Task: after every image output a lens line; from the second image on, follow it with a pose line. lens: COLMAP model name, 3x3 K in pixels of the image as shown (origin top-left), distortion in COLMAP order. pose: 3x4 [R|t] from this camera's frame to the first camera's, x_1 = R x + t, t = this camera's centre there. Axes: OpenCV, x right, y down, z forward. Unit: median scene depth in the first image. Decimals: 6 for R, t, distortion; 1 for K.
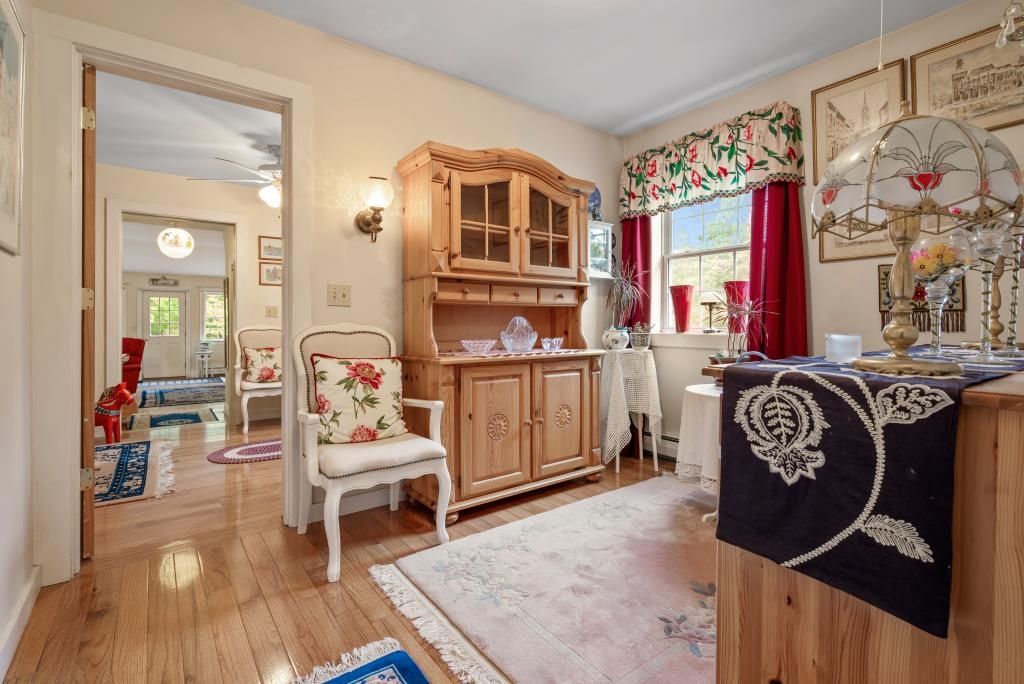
lens RADIAL K [[473.3, 0, 511.4], [0, 473.3, 327.1], [0, 0, 1]] dist [-0.004386, -0.000276]
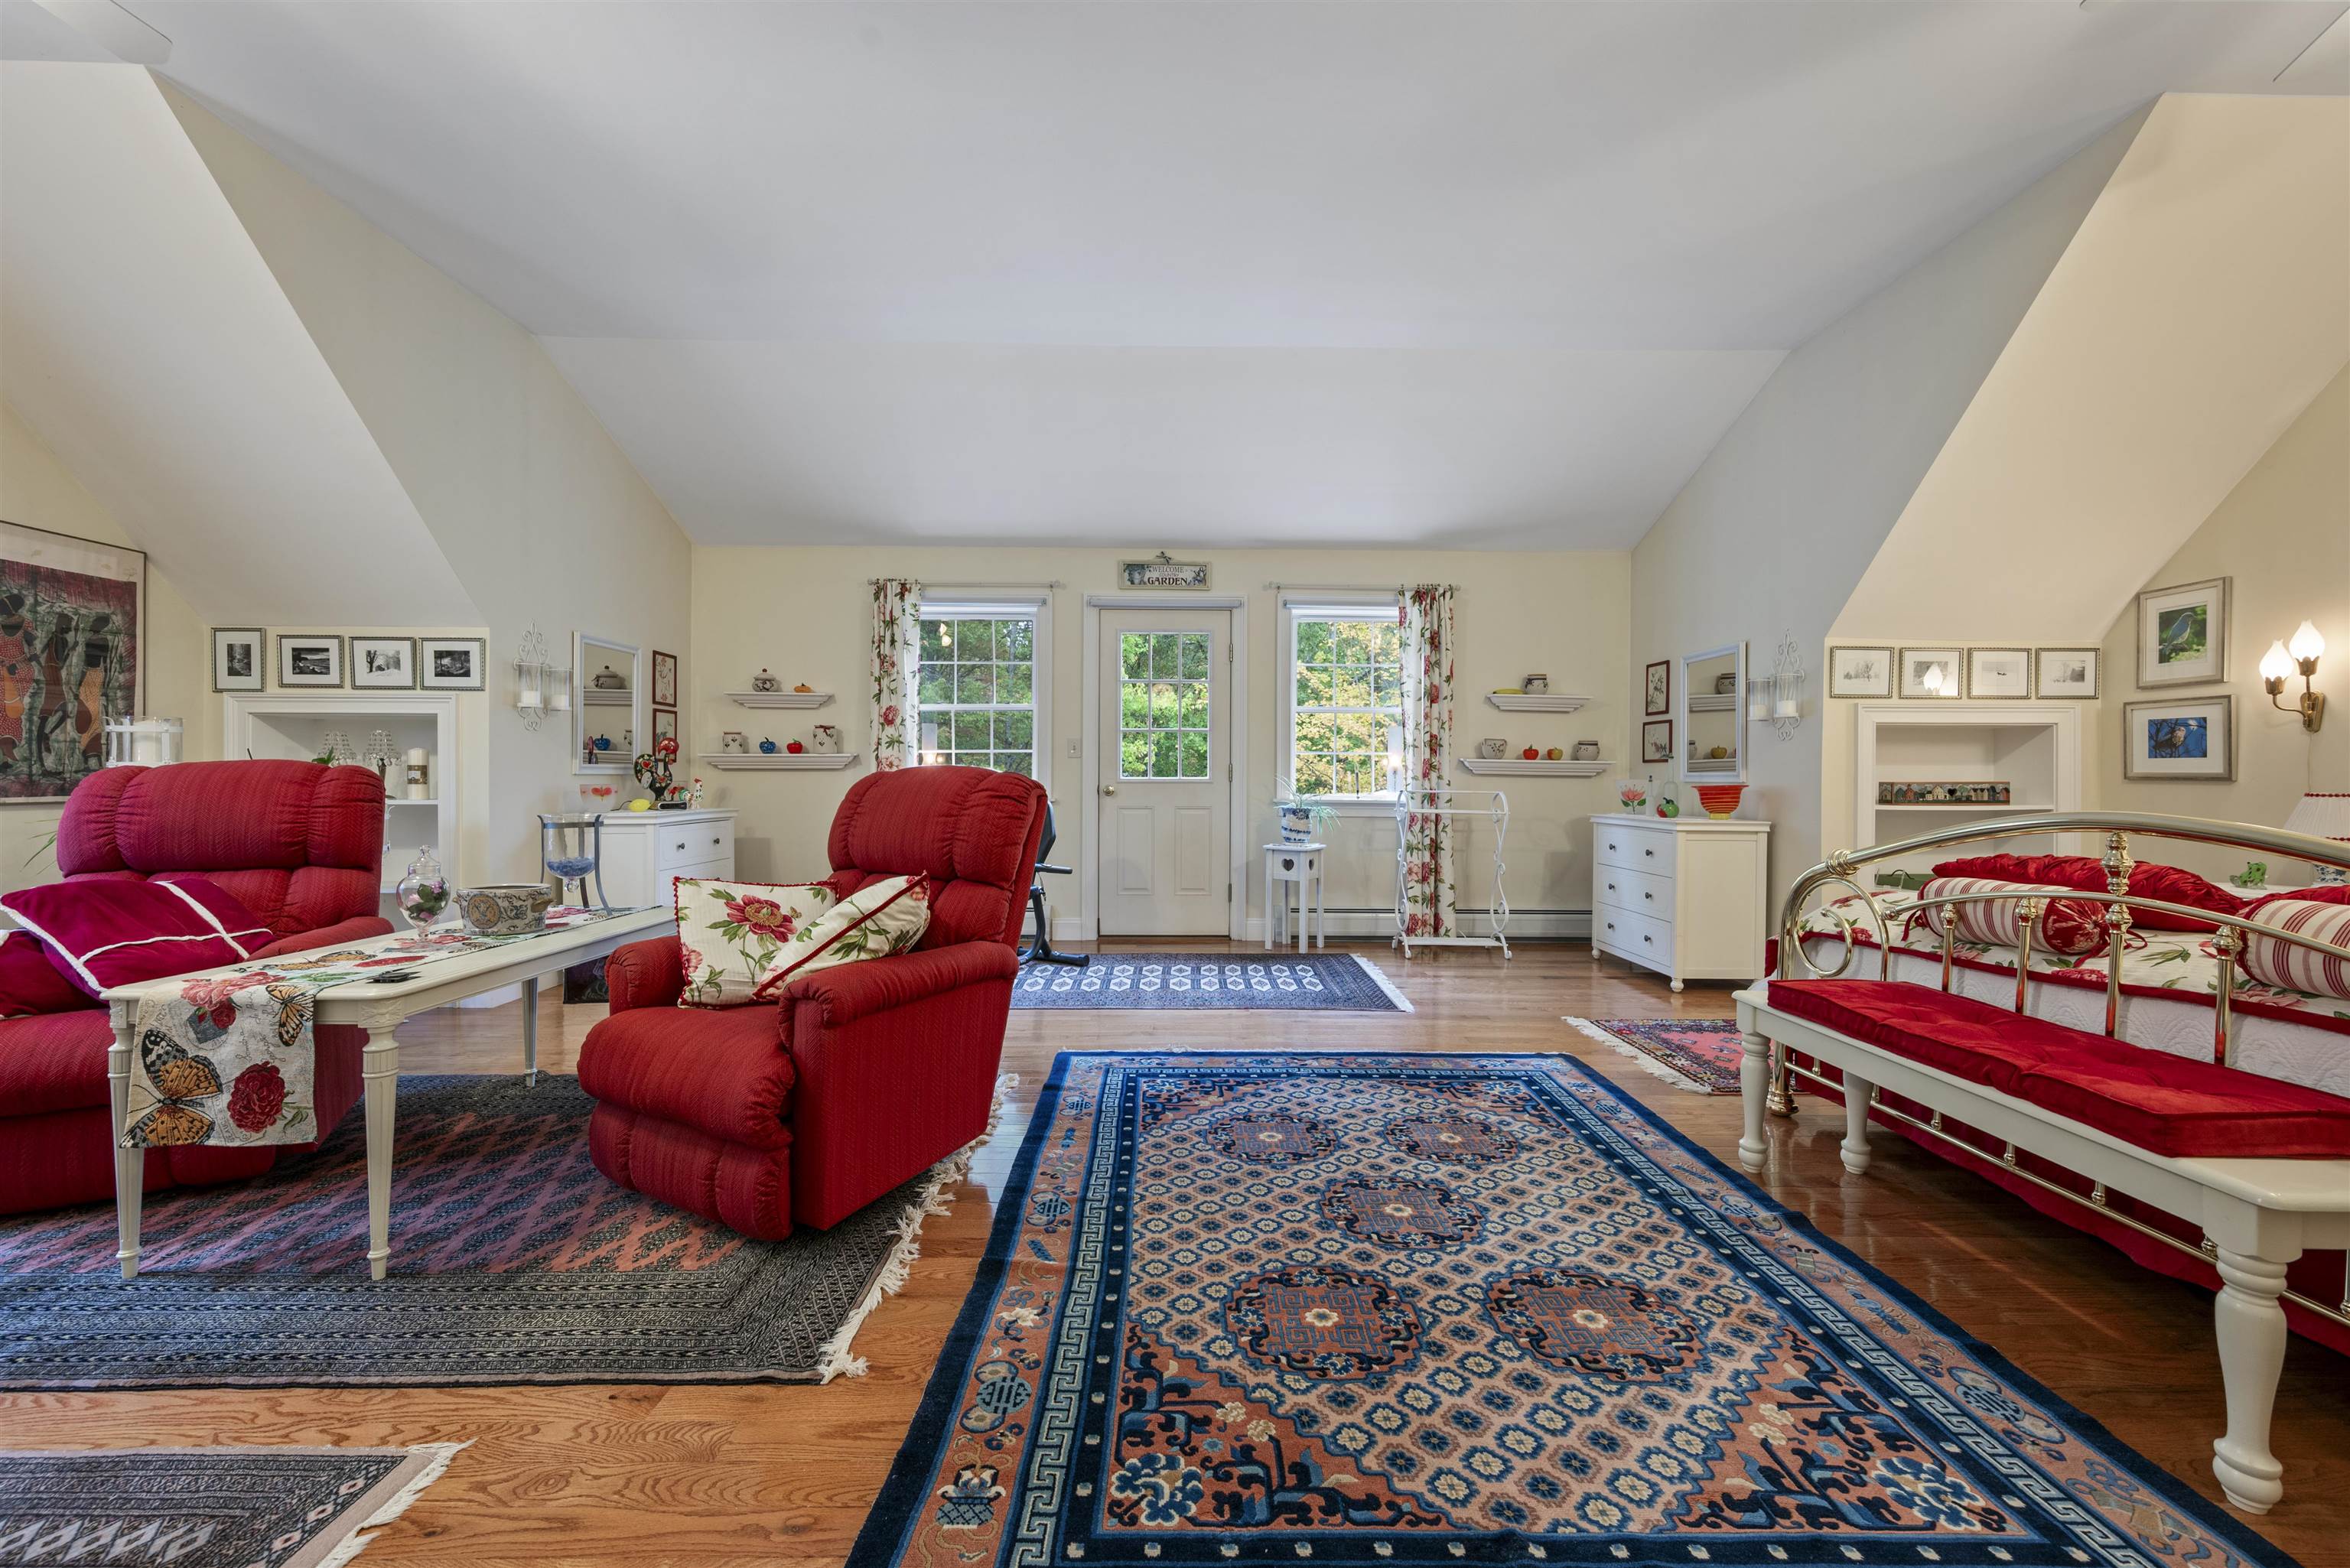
lens RADIAL K [[924.7, 0, 1179.3], [0, 924.7, 784.5], [0, 0, 1]] dist [-0.000925, 0.000059]
pose [[0.805257, 0.005959, -0.592896, -1.949864], [-0.005633, 0.999981, 0.002400, 0.095198], [0.592899, 0.001407, 0.805275, 2.723227]]
